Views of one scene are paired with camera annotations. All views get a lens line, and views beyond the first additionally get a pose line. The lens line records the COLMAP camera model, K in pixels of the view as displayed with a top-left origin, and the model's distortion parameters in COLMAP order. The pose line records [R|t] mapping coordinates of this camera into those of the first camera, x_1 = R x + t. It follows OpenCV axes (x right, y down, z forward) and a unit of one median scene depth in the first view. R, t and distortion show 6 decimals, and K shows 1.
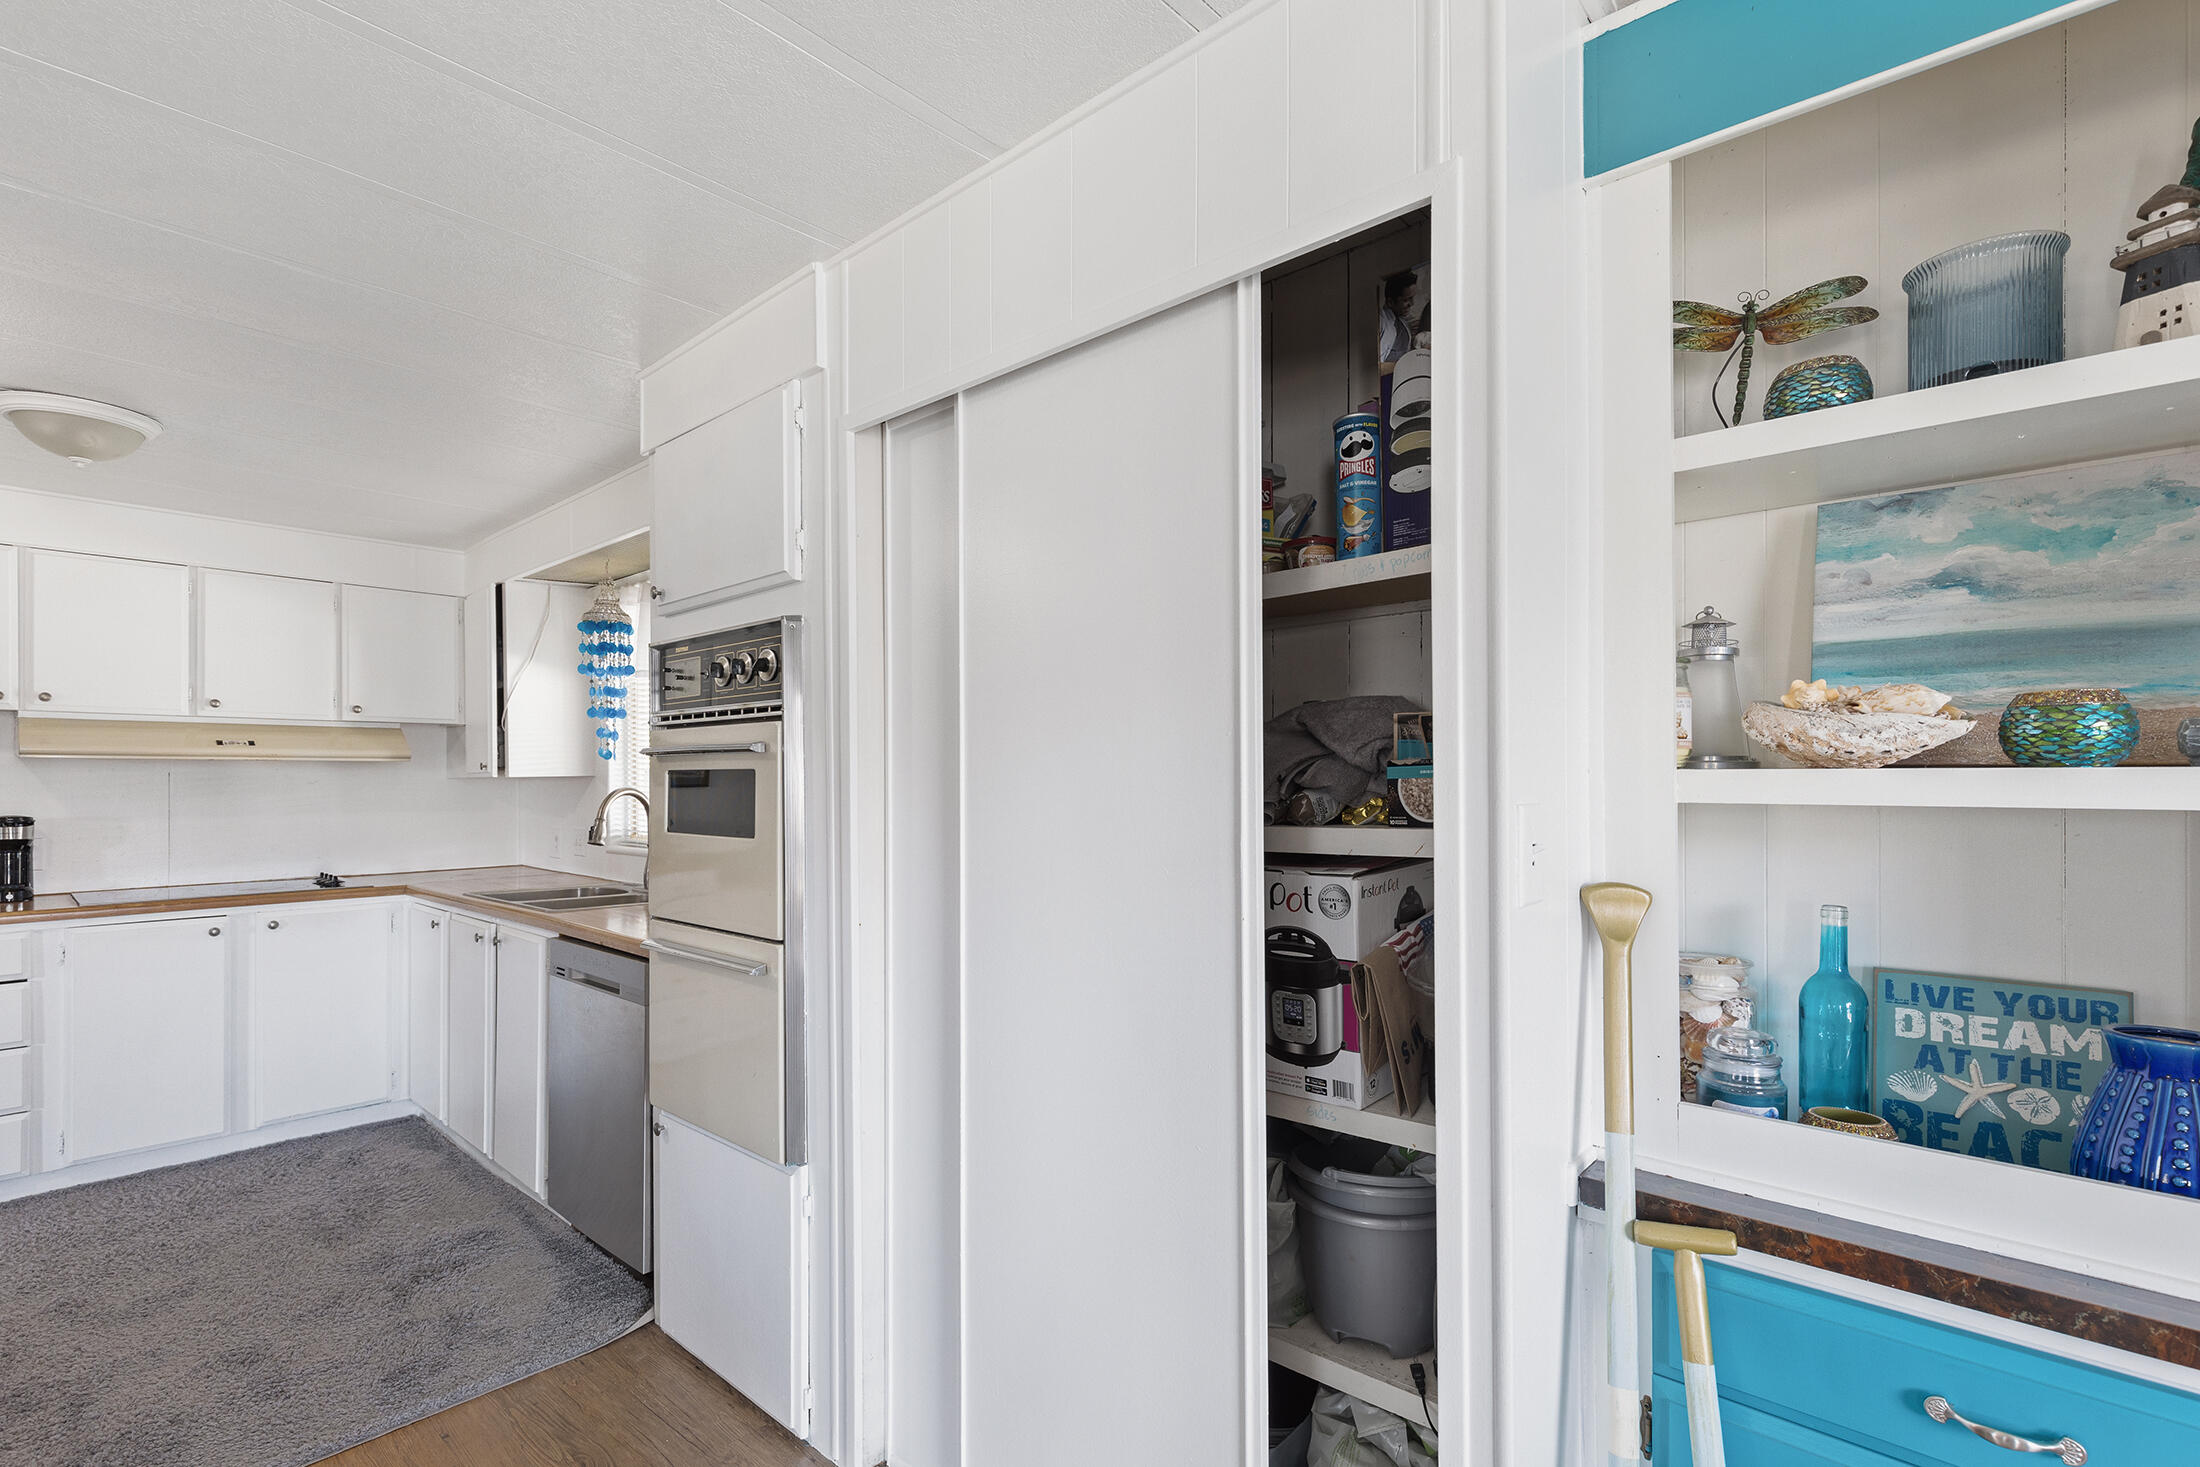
lens RADIAL K [[1007.8, 0, 1097.3], [0, 1007.8, 772.4], [0, 0, 1]] dist [0.001791, 0.000592]
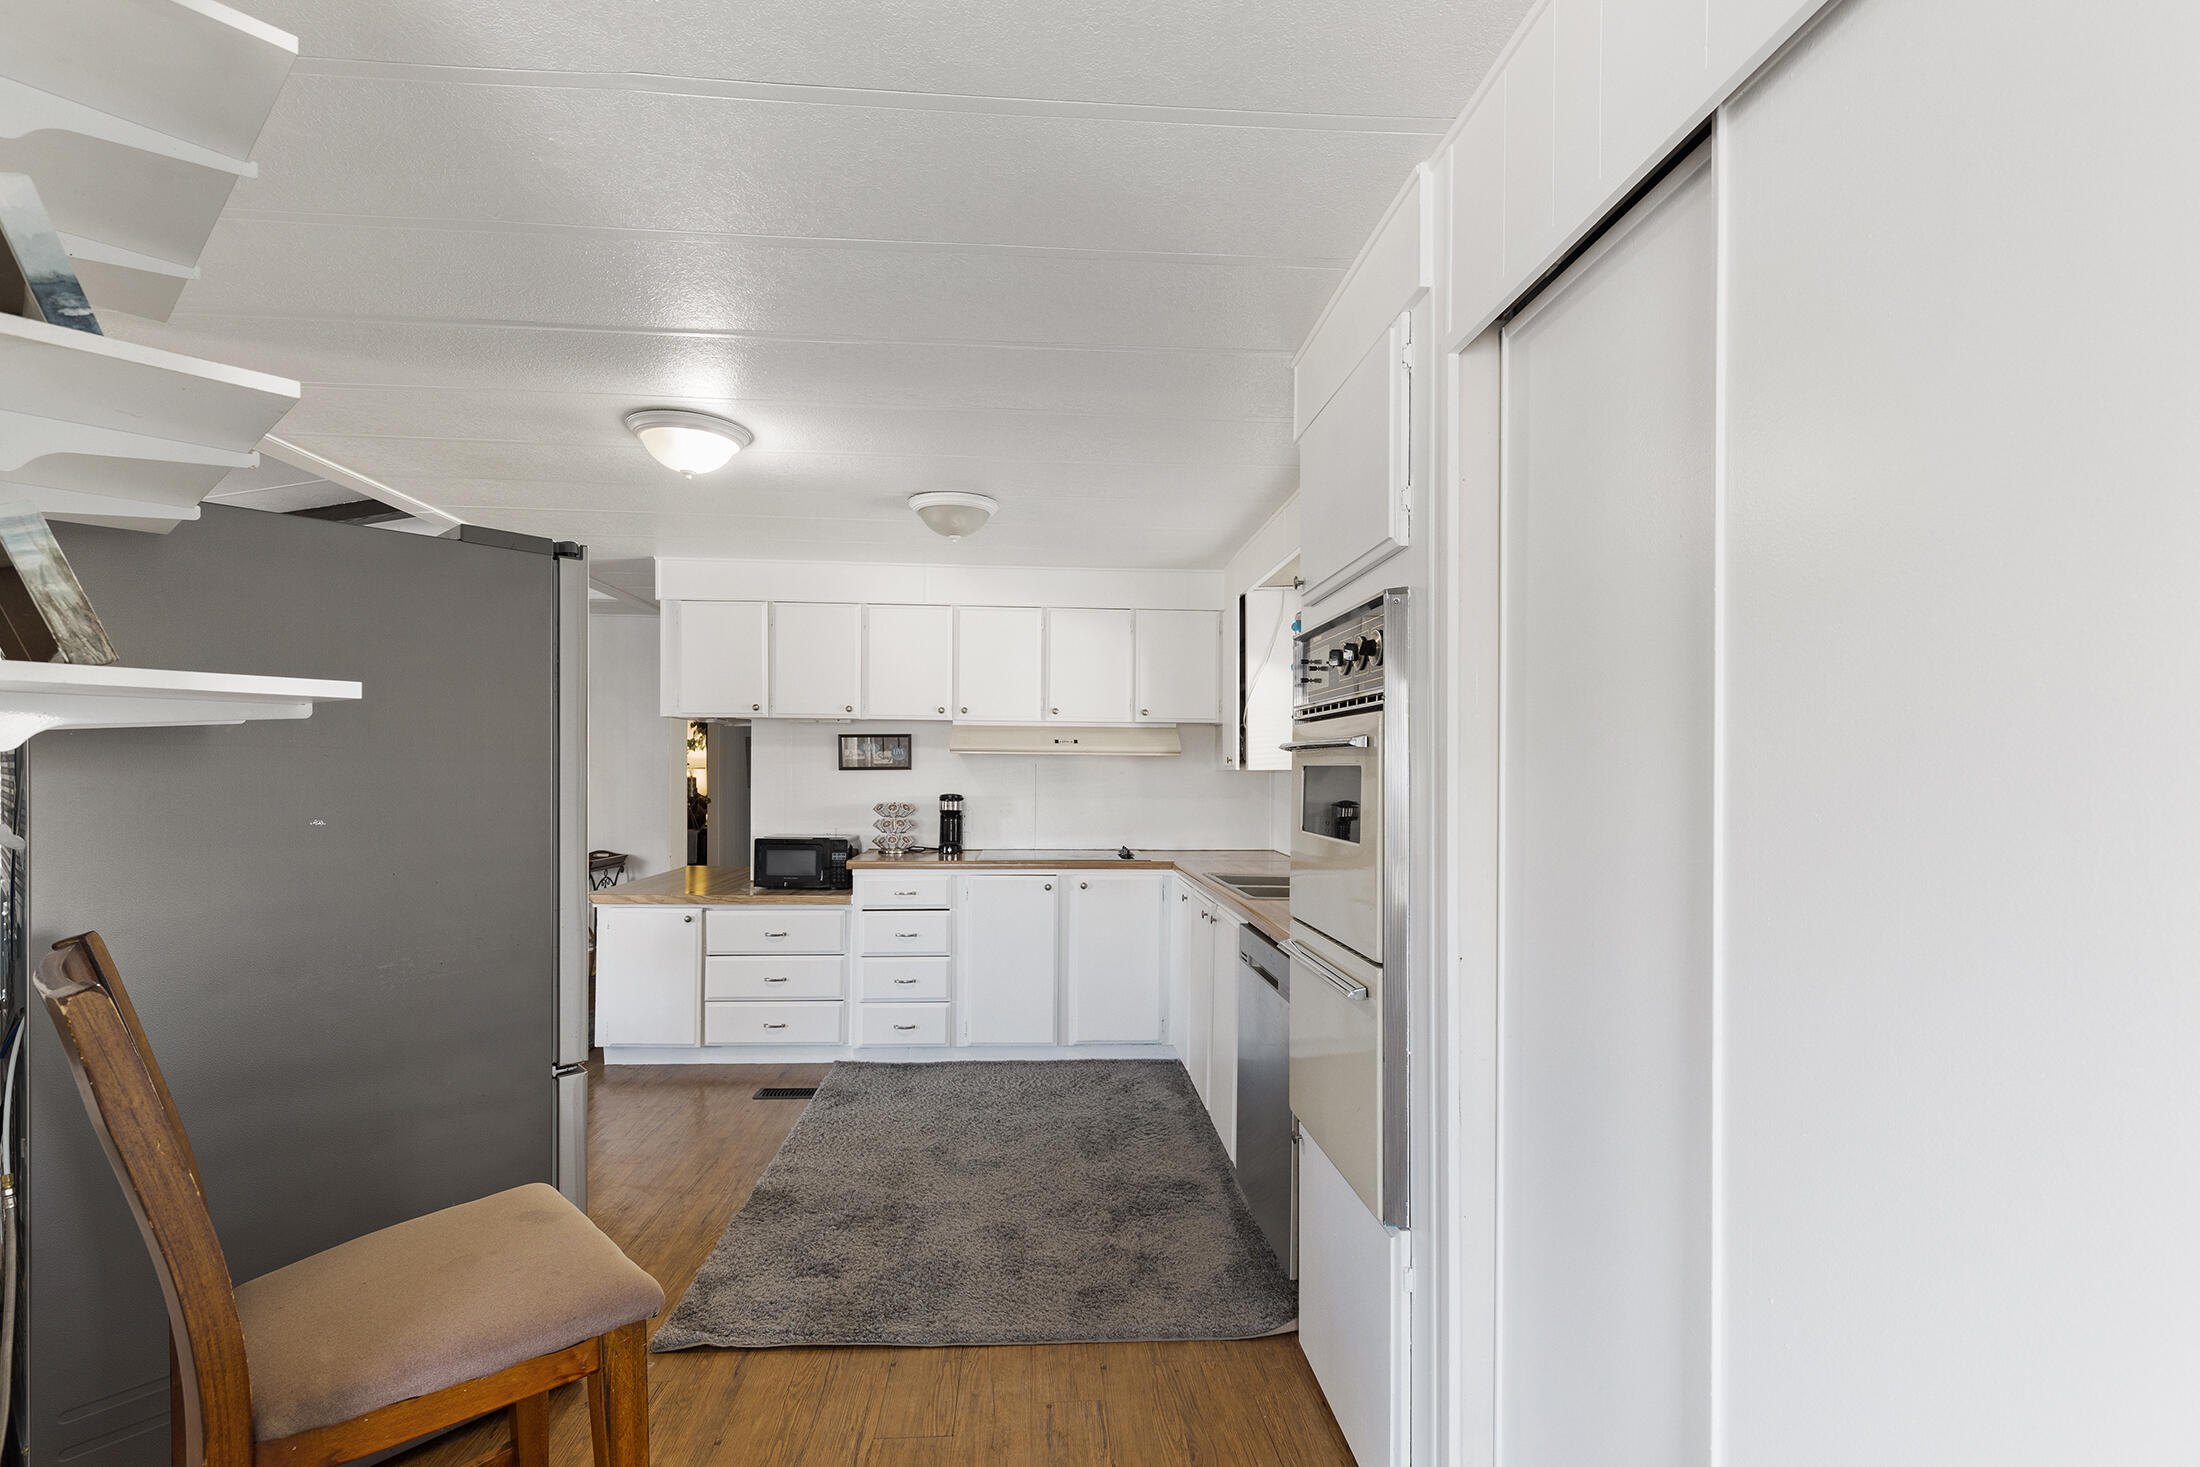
lens RADIAL K [[997.6, 0, 1101.3], [0, 997.6, 765.4], [0, 0, 1]] dist [0.012125, -0.000222]
pose [[0.720683, 0.006527, -0.693234, 0.065334], [-0.006503, 0.999975, 0.002654, -0.002778], [0.693234, 0.002596, 0.720708, 0.125602]]
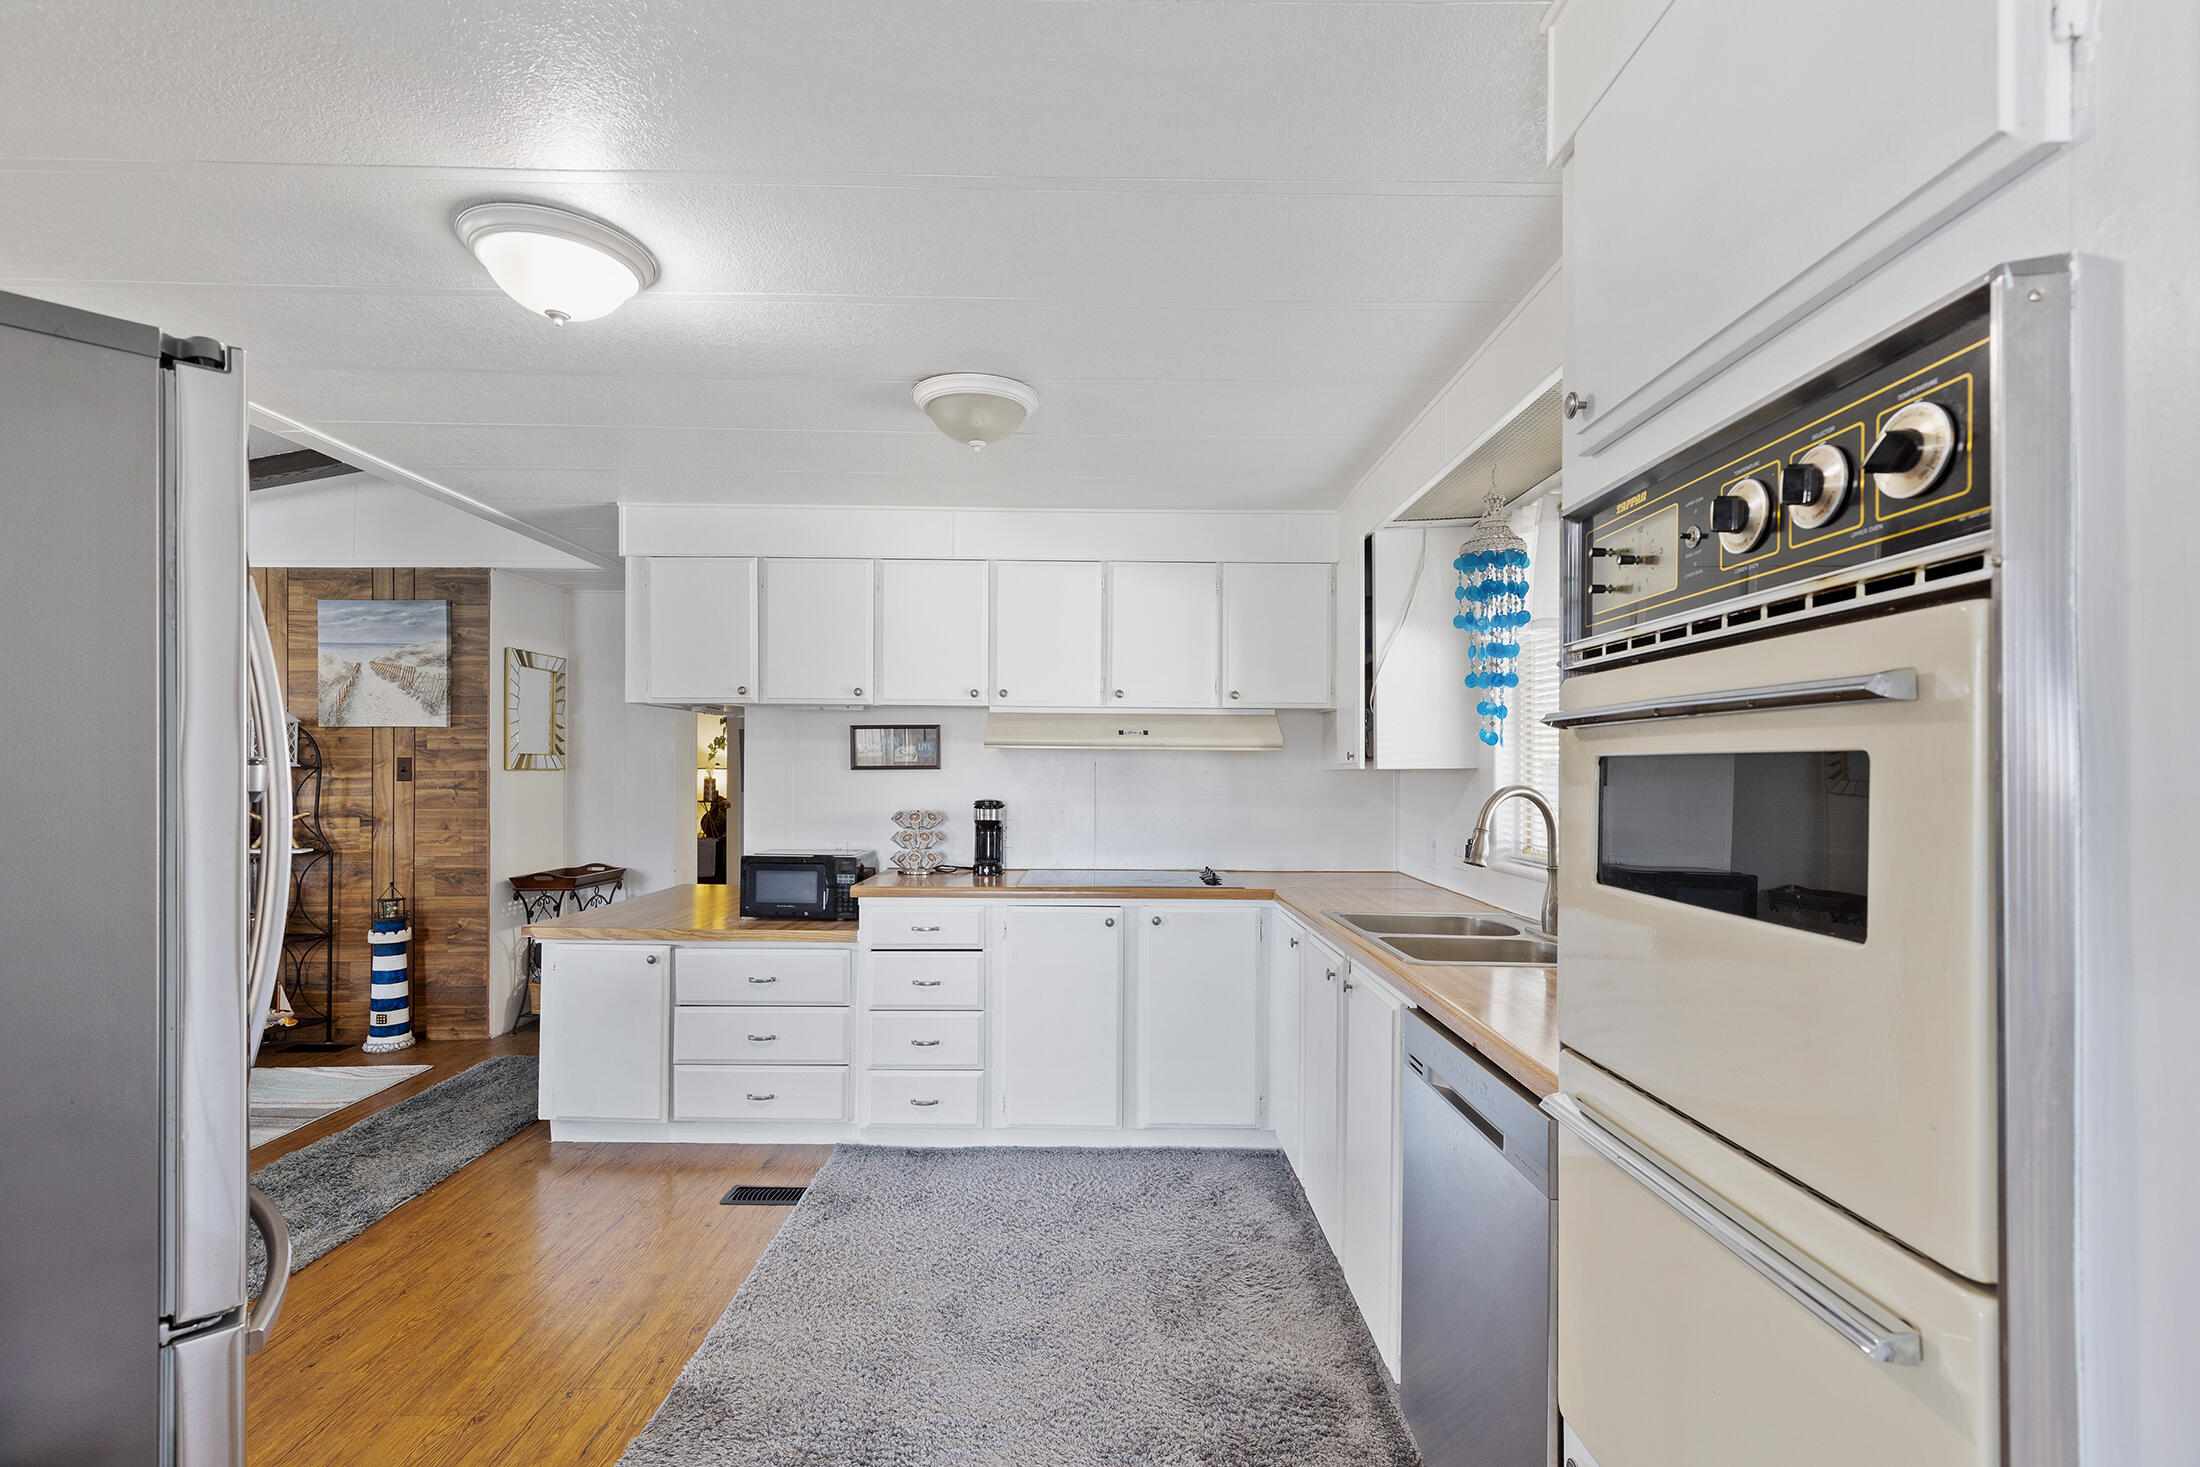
lens RADIAL K [[997.6, 0, 1101.3], [0, 997.6, 765.4], [0, 0, 1]] dist [0.012125, -0.000222]
pose [[0.671678, 0.004885, -0.740827, -0.158333], [-0.005275, 0.999984, 0.001811, 0.001784], [0.740824, 0.002691, 0.671693, 0.343908]]
